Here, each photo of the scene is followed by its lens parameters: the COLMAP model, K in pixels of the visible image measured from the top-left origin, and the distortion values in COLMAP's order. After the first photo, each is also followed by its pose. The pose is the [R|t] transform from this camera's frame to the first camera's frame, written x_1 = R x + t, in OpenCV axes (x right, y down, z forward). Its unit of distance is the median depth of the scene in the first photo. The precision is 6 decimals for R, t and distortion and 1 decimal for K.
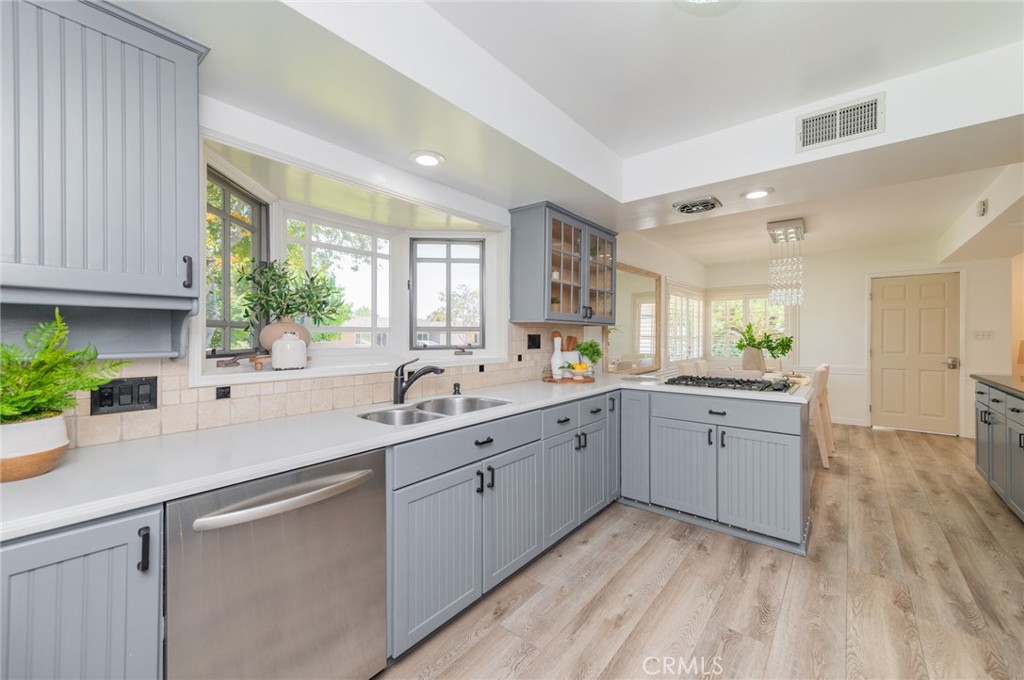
lens RADIAL K [[405.4, 0, 507.9], [0, 405.4, 335.6], [0, 0, 1]] dist [0.013670, -0.003748]
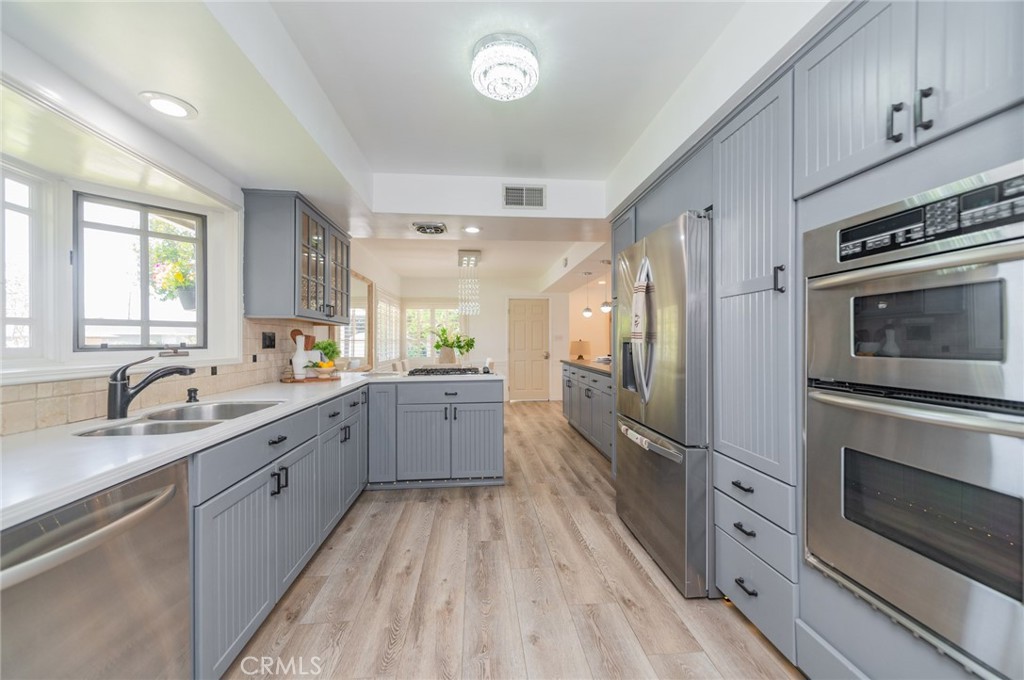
lens RADIAL K [[402.1, 0, 514.0], [0, 402.1, 341.2], [0, 0, 1]] dist [0.009093, -0.000410]
pose [[0.701345, -0.002214, 0.712818, -0.228077], [0.004960, 0.999986, -0.001775, 0.024693], [-0.712804, 0.004781, 0.701347, -0.029310]]
